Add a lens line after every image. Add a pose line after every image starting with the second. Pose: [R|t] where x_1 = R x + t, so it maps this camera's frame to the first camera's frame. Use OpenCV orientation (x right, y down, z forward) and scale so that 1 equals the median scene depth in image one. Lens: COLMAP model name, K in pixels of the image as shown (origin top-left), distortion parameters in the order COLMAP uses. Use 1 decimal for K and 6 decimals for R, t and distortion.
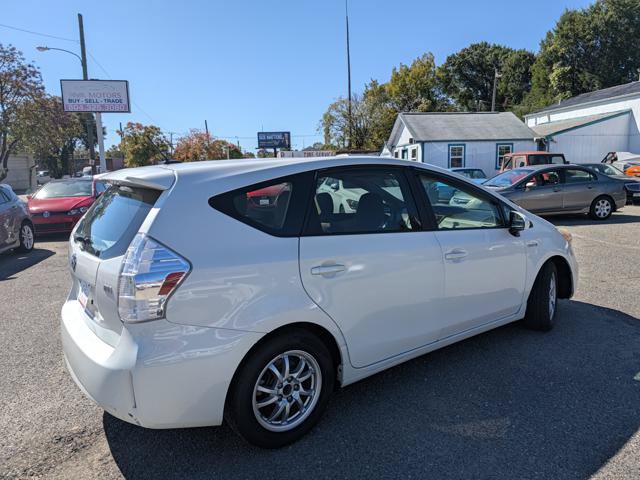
lens RADIAL K [[463.0, 0, 320.0], [0, 463.0, 240.0], [0, 0, 1]] dist [0.018556, -0.010871]
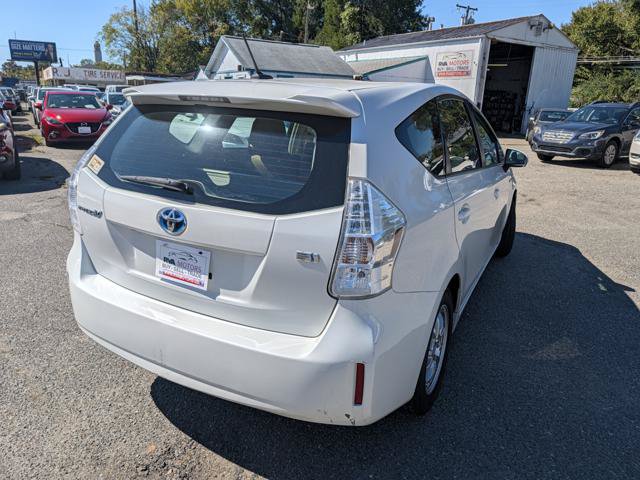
lens RADIAL K [[463.0, 0, 320.0], [0, 463.0, 240.0], [0, 0, 1]] dist [0.018556, -0.010871]
pose [[0.900845, -0.074158, 0.427760, -0.073823], [0.012515, 0.989330, 0.145156, -0.002348], [-0.433960, -0.125409, 0.892161, 0.036241]]
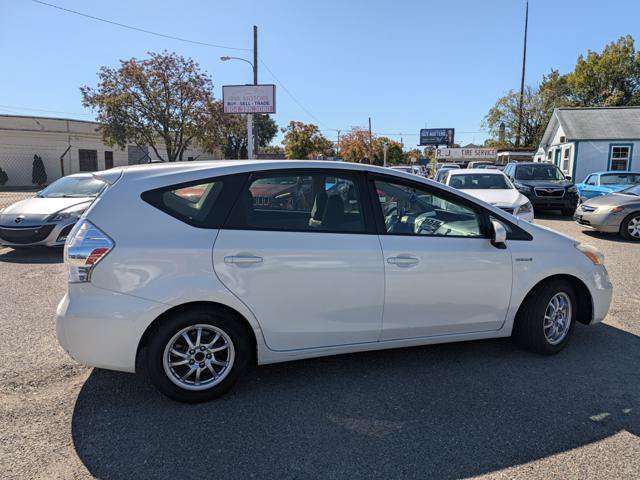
lens RADIAL K [[463.0, 0, 320.0], [0, 463.0, 240.0], [0, 0, 1]] dist [0.018556, -0.010871]
pose [[0.936541, 0.079492, -0.341426, 0.068894], [-0.077112, 0.996810, 0.020561, -0.002714], [0.341971, 0.007072, 0.939684, -0.001772]]
